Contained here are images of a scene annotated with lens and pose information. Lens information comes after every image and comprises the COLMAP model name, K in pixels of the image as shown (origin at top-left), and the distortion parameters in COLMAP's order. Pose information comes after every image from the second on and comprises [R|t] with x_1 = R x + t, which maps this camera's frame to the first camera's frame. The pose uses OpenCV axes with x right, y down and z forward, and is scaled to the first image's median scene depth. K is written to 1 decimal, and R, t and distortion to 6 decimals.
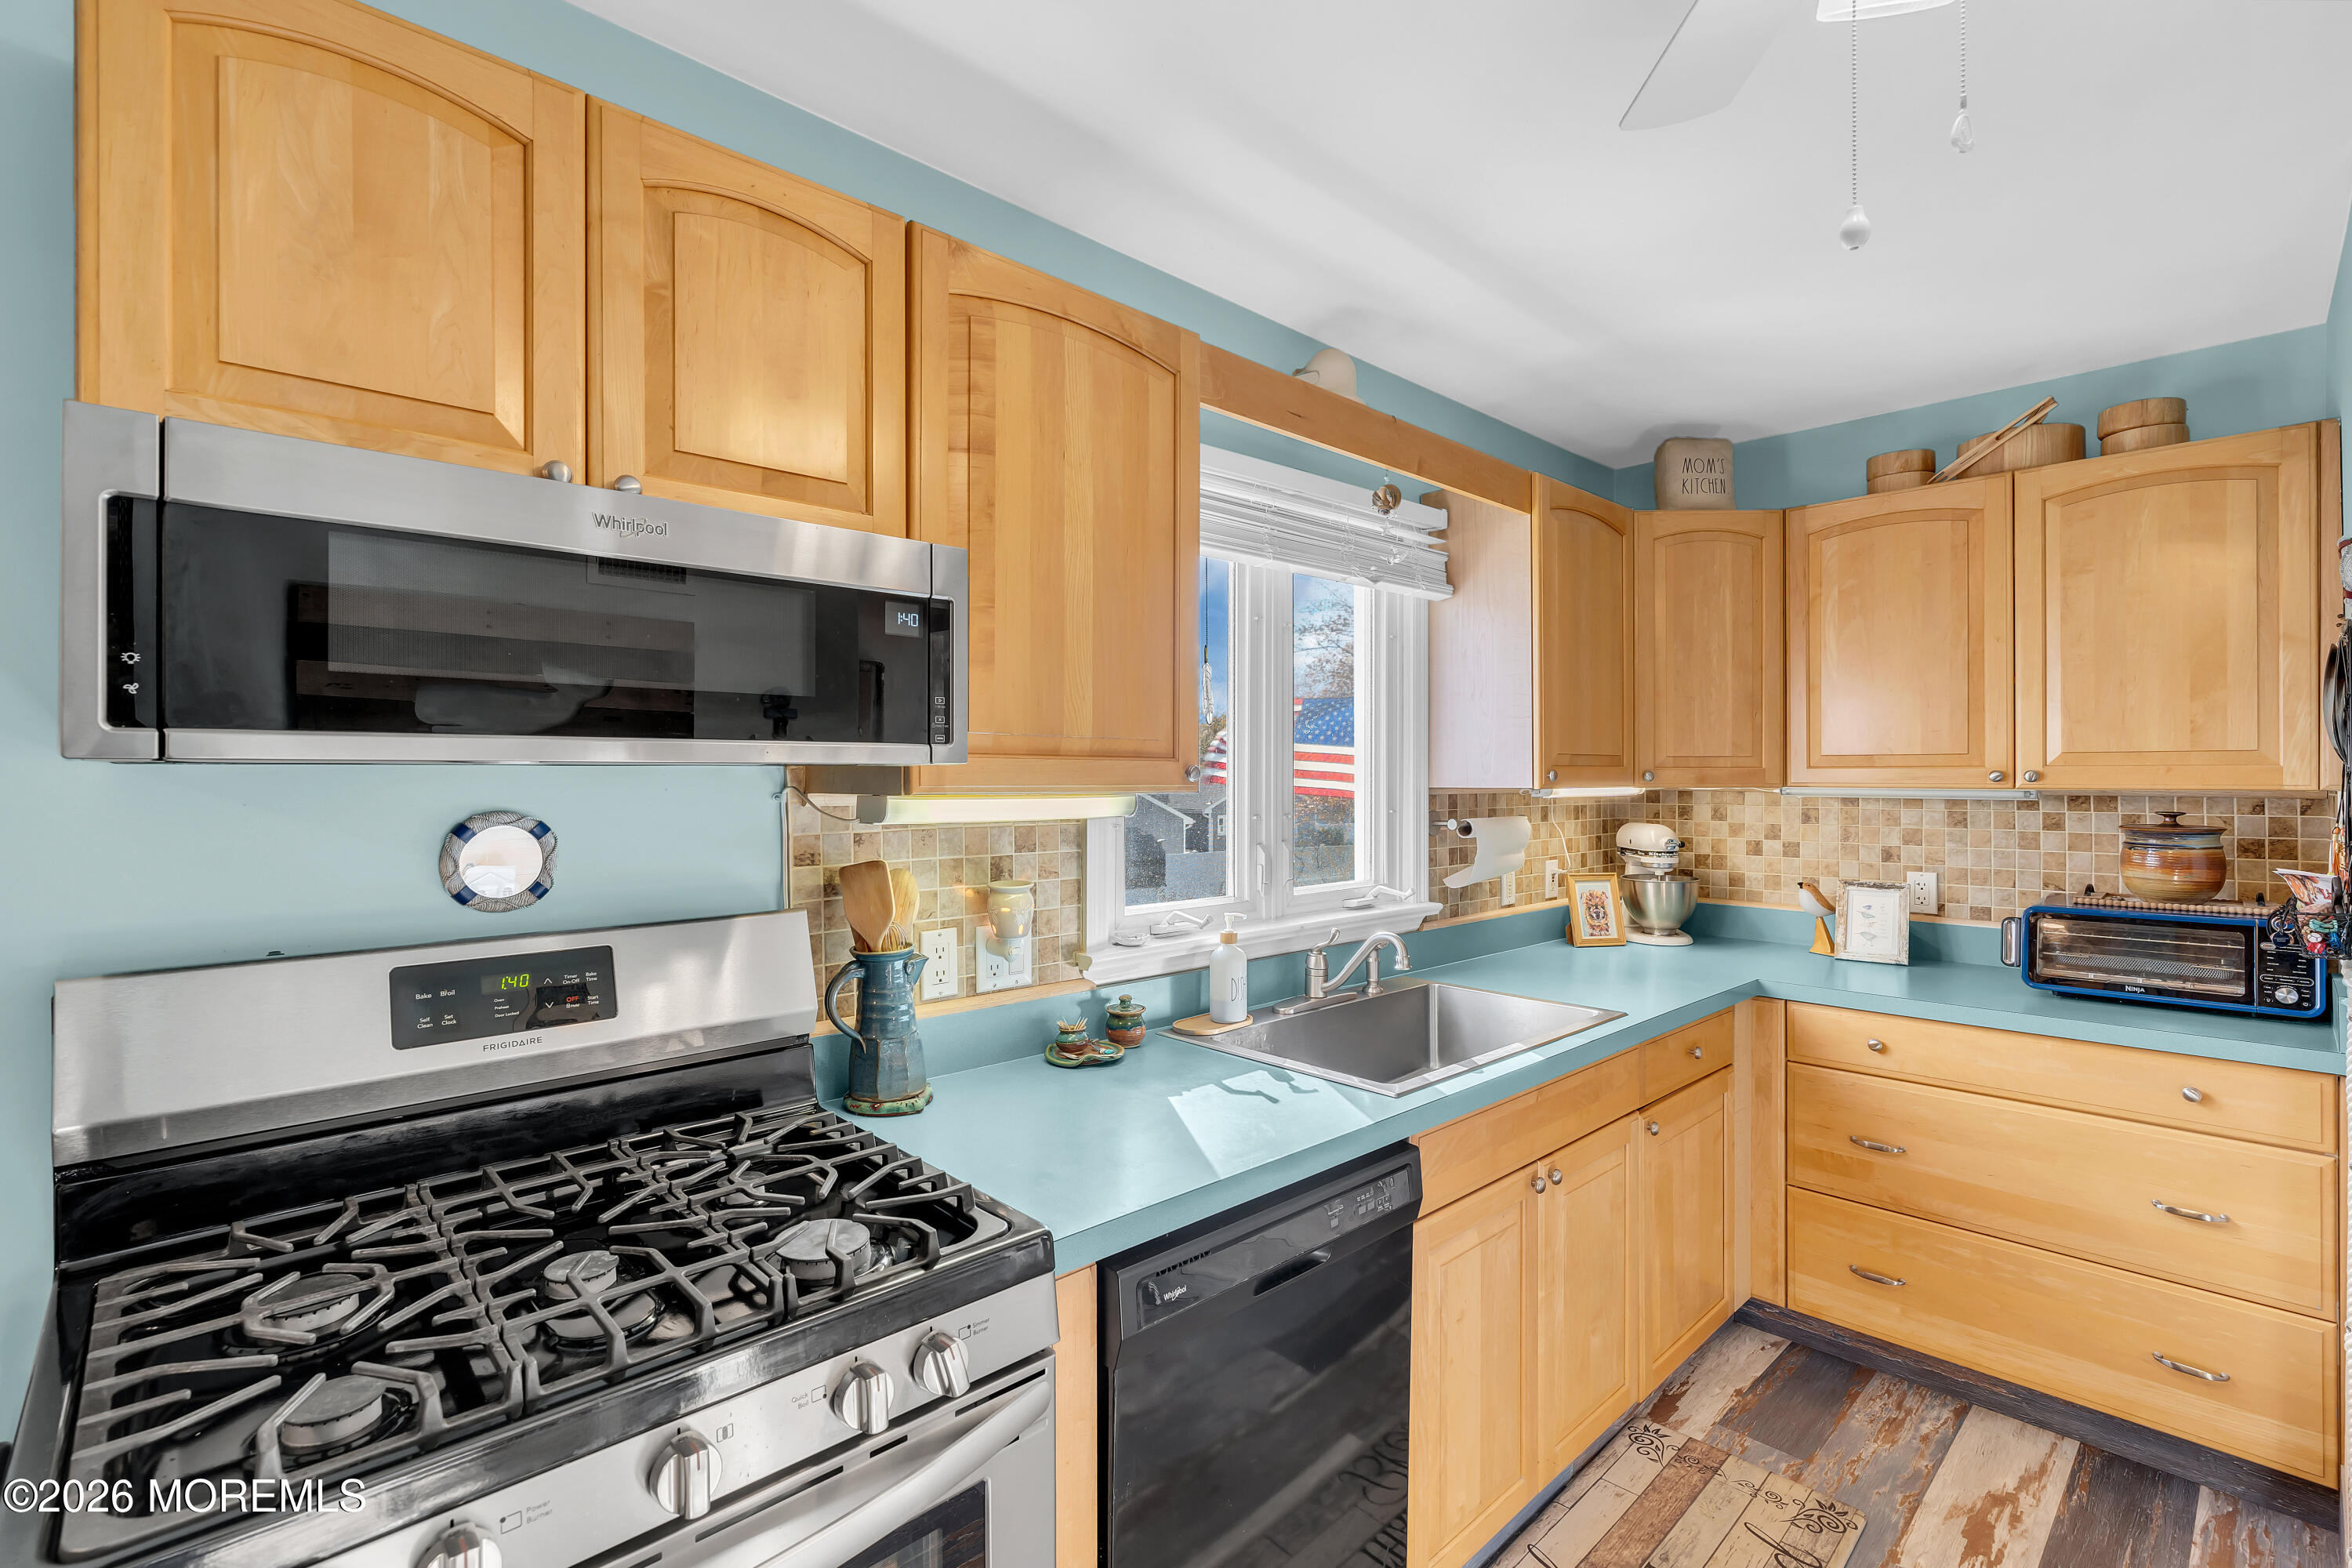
lens RADIAL K [[1061.4, 0, 1178.1], [0, 1061.4, 772.9], [0, 0, 1]] dist [-0.006467, 0.002457]
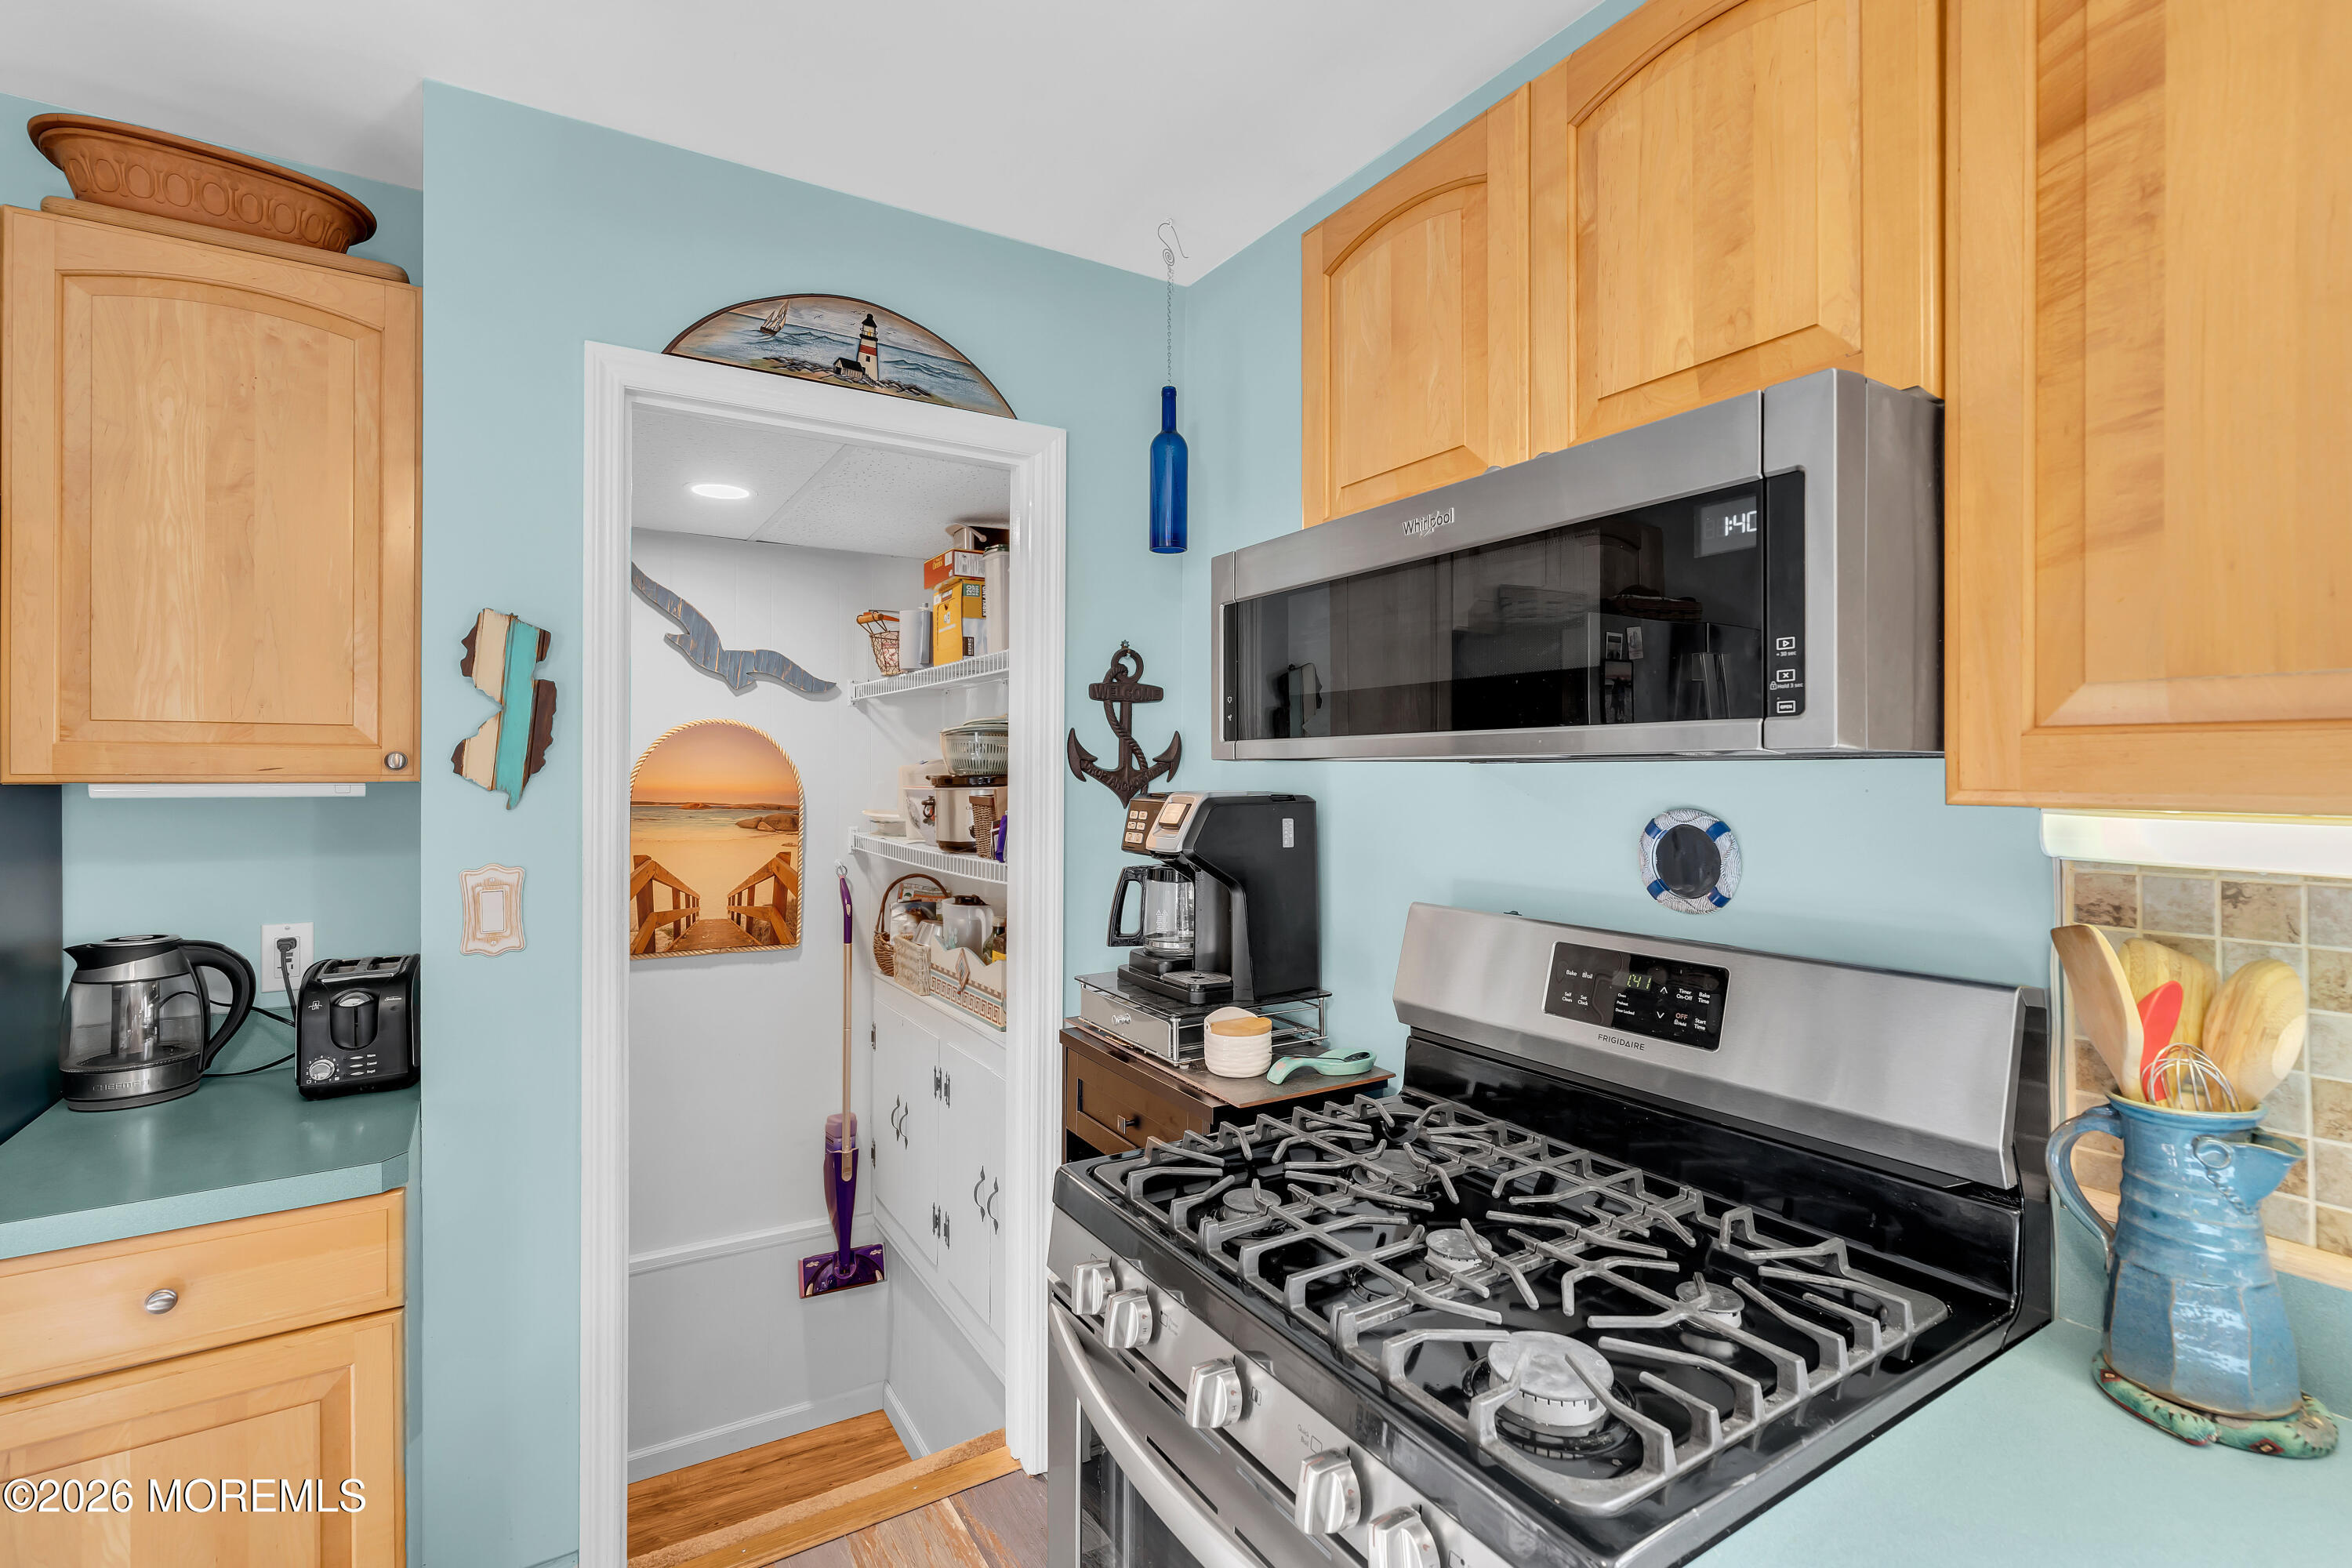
lens RADIAL K [[1061.4, 0, 1175.8], [0, 1061.4, 766.4], [0, 0, 1]] dist [-0.006467, 0.002457]
pose [[-0.193678, -0.006569, -0.981043, 0.253772], [-0.002380, 0.999978, -0.006226, 0.003187], [0.981062, 0.001129, -0.193690, 0.465272]]
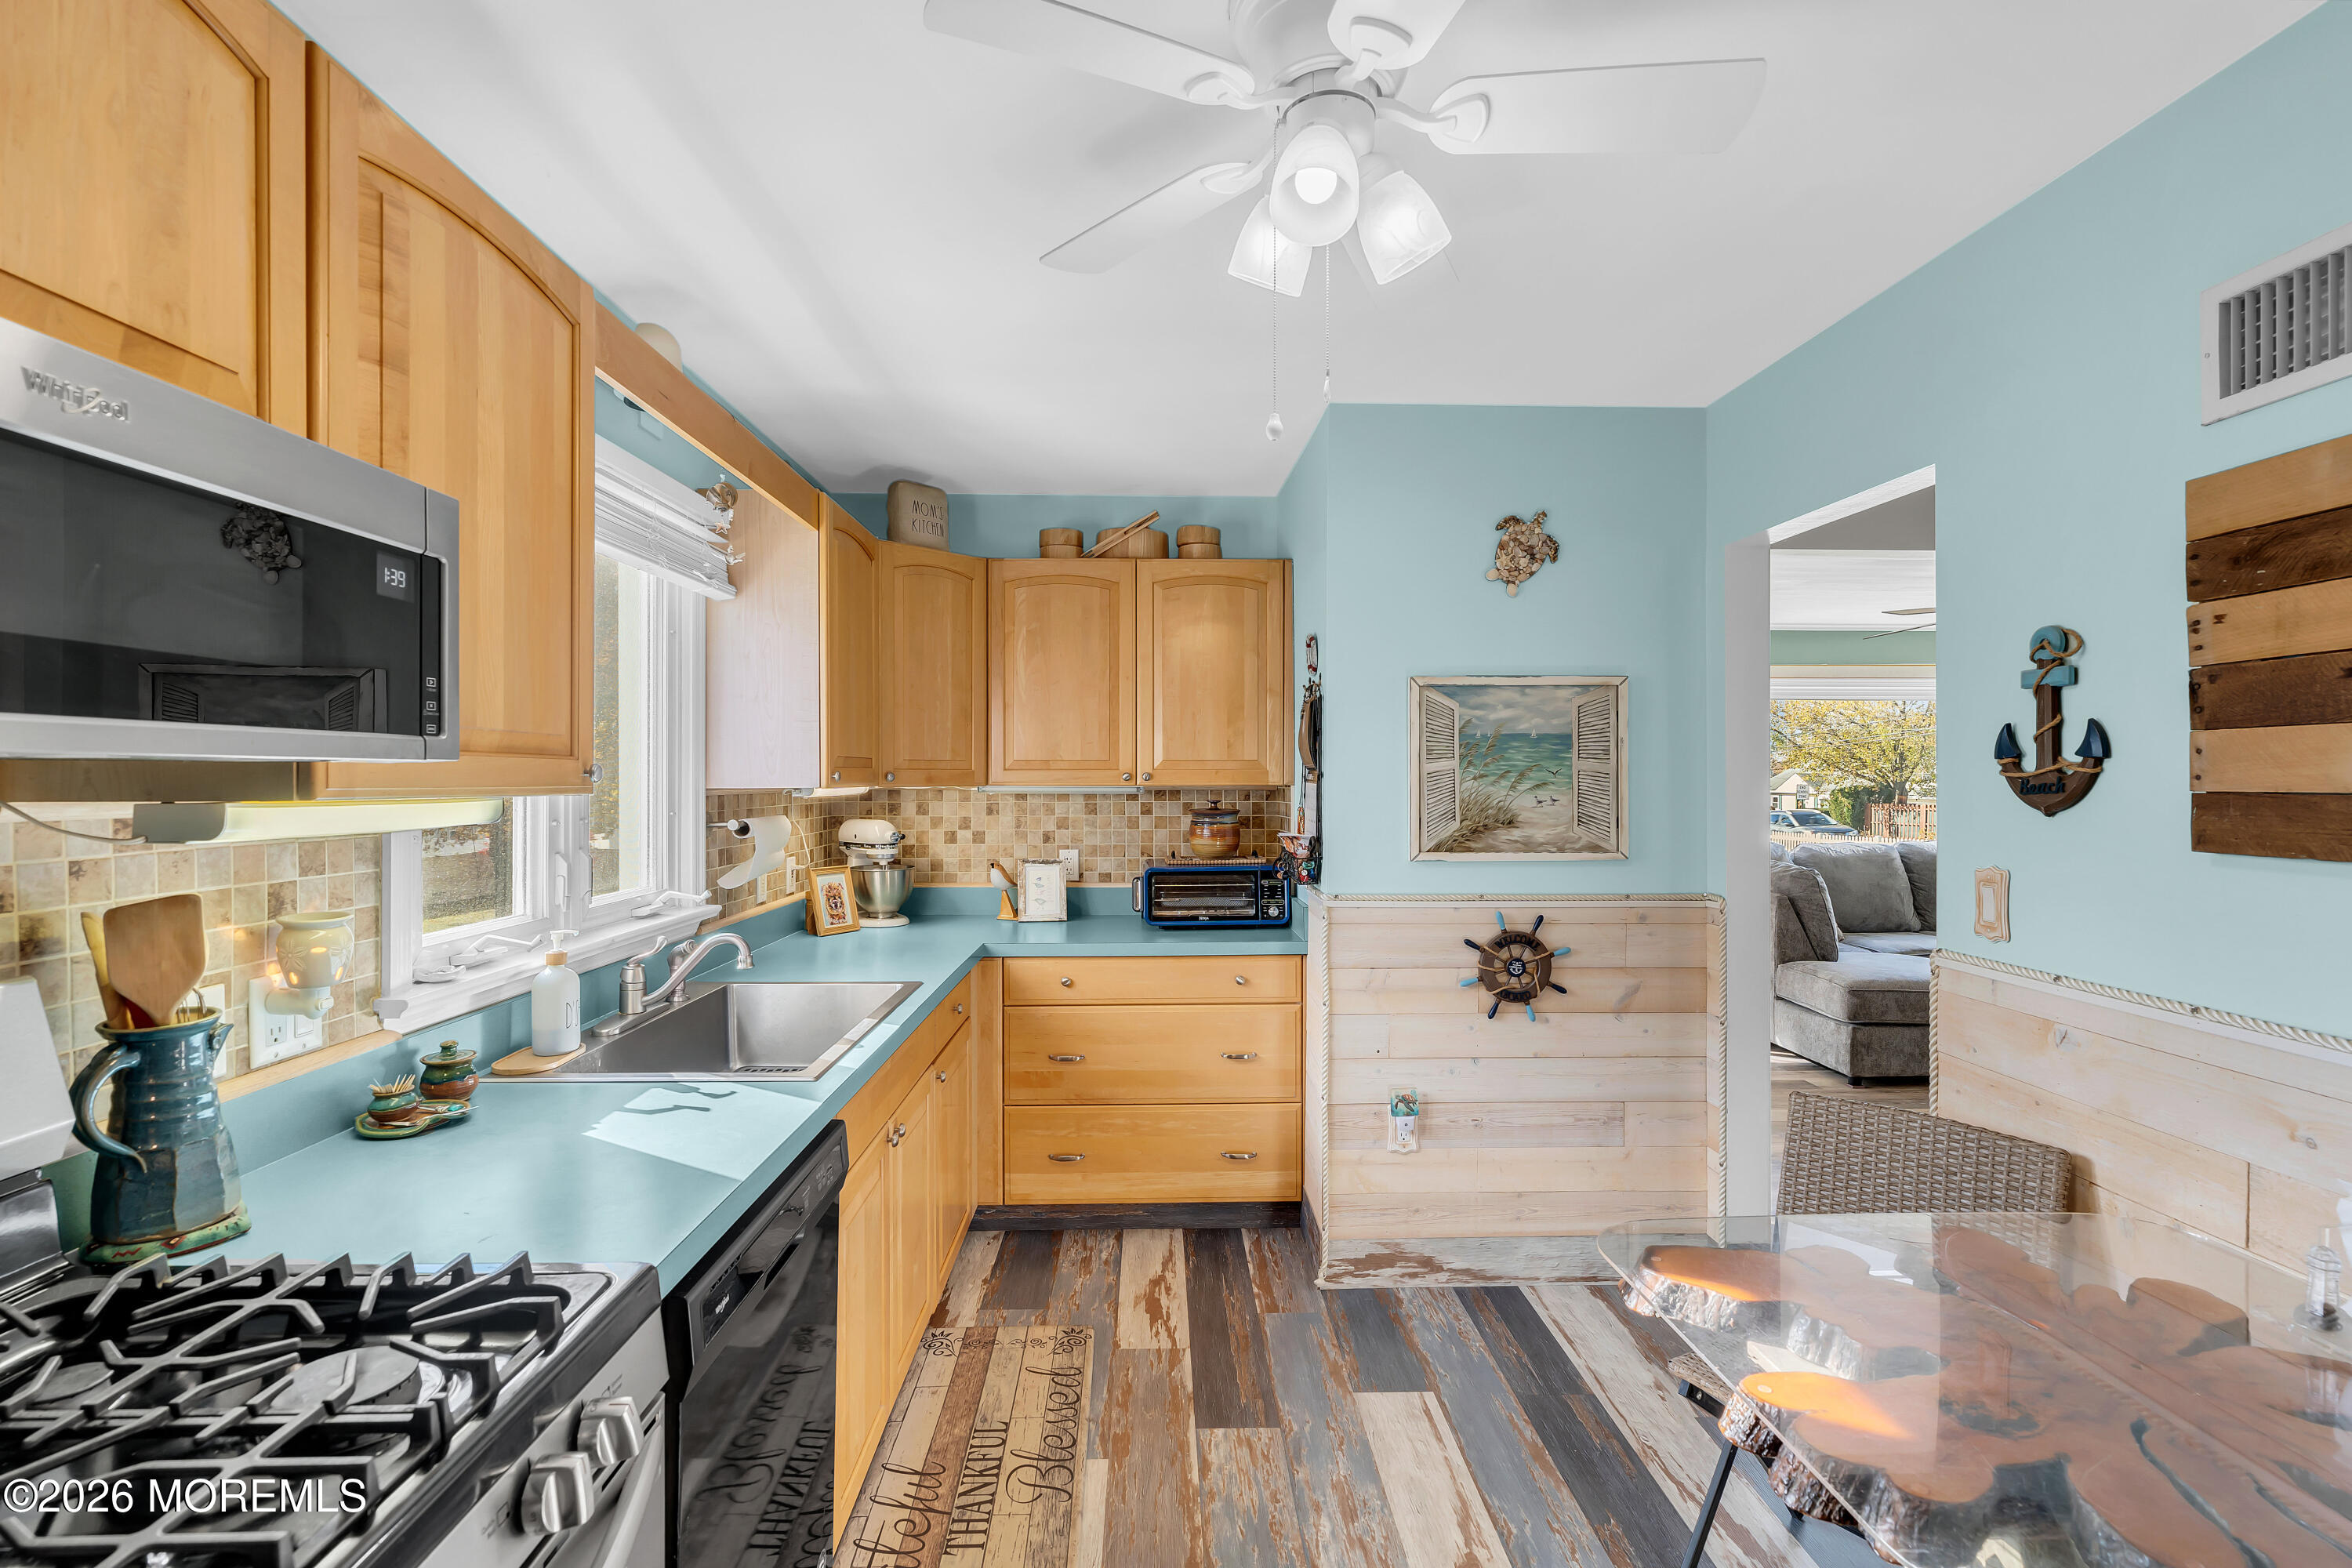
lens RADIAL K [[1061.4, 0, 1184.3], [0, 1061.4, 780.2], [0, 0, 1]] dist [-0.006467, 0.002457]
pose [[0.664872, -0.002447, 0.746954, -0.266502], [-0.001641, 0.999987, 0.004737, 0.001117], [-0.746956, -0.004376, 0.664859, 0.020097]]
